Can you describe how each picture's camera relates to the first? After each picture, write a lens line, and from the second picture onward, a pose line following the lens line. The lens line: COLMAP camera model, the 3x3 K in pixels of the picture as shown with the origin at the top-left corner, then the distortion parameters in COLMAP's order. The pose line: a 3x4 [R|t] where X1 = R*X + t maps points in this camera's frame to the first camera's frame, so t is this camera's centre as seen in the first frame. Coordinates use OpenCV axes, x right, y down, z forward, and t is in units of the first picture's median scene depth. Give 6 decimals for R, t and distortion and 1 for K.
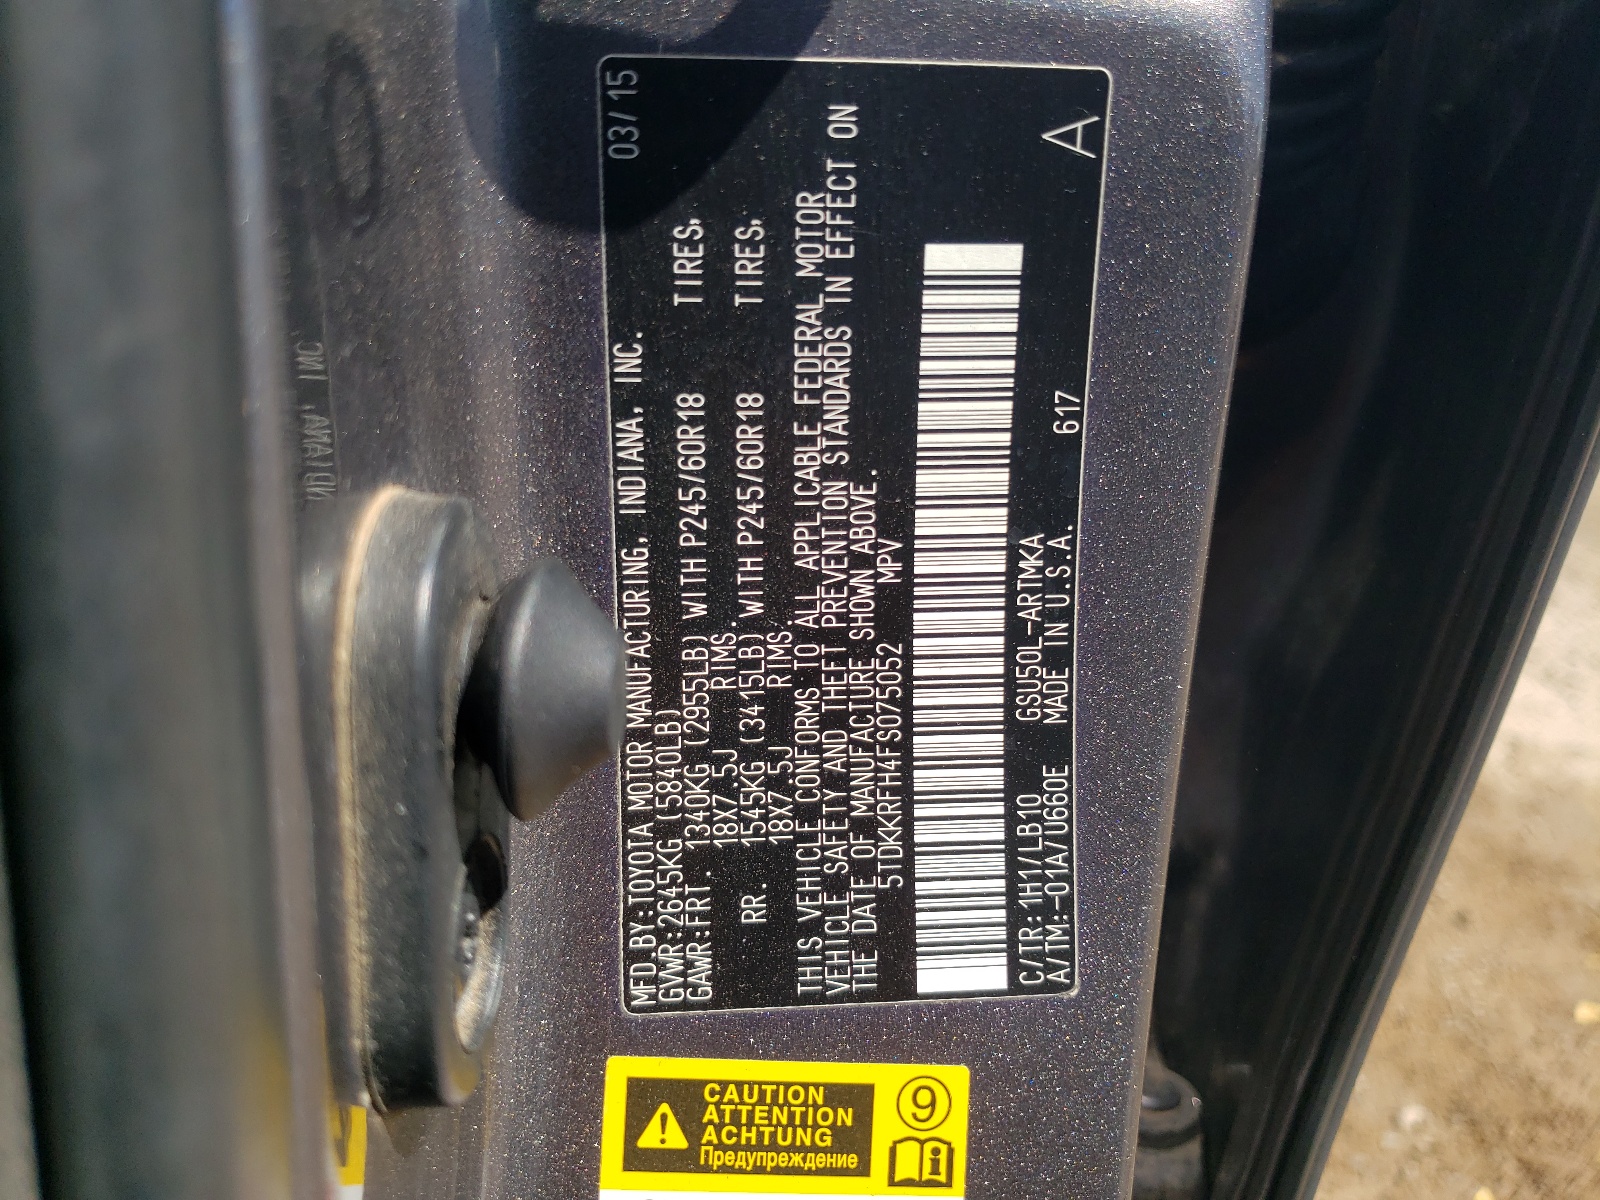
lens RADIAL K [[1209.5, 0, 799.4], [0, 1209.5, 599.2], [0, 0, 1]] dist [-0.009861, -0.000937]
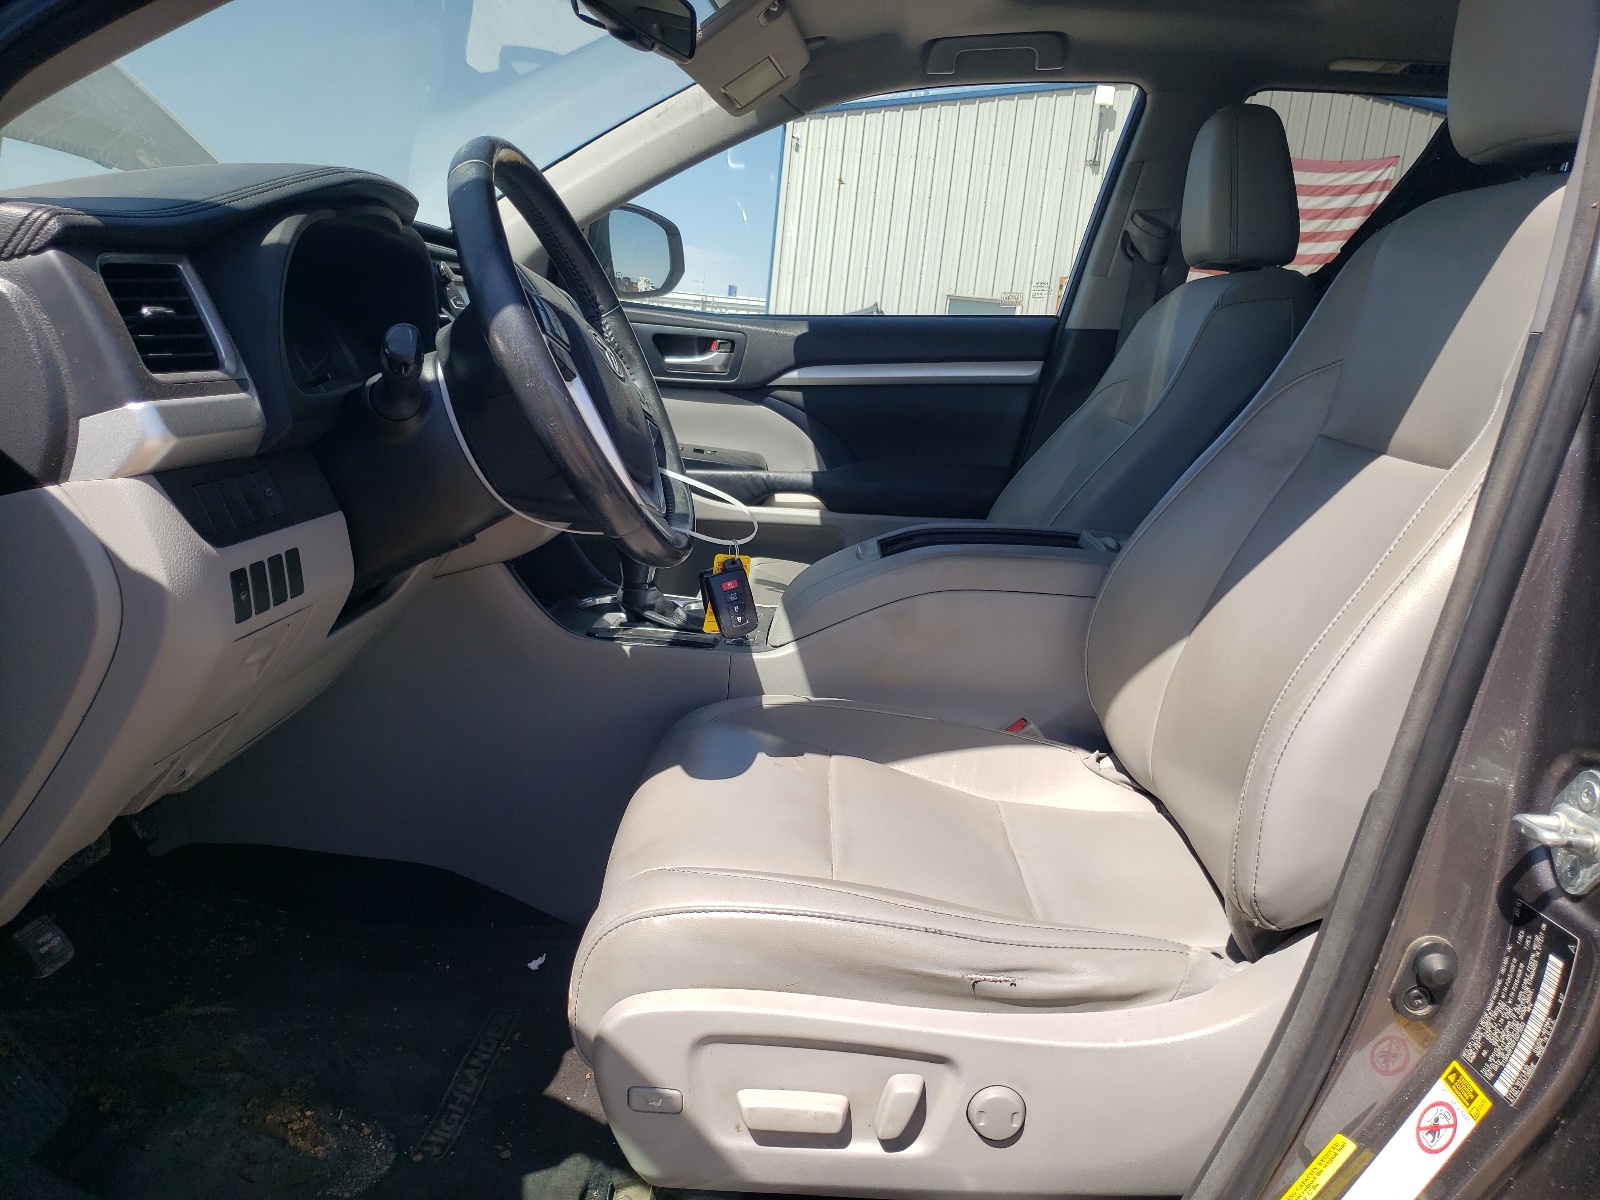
lens RADIAL K [[1209.5, 0, 797.4], [0, 1209.5, 599.3], [0, 0, 1]] dist [-0.009861, -0.000937]
pose [[-0.060297, 0.155648, -0.985970, 4.936492], [-0.404011, 0.899437, 0.166695, -1.163496], [0.912765, 0.408394, 0.008650, -2.519160]]
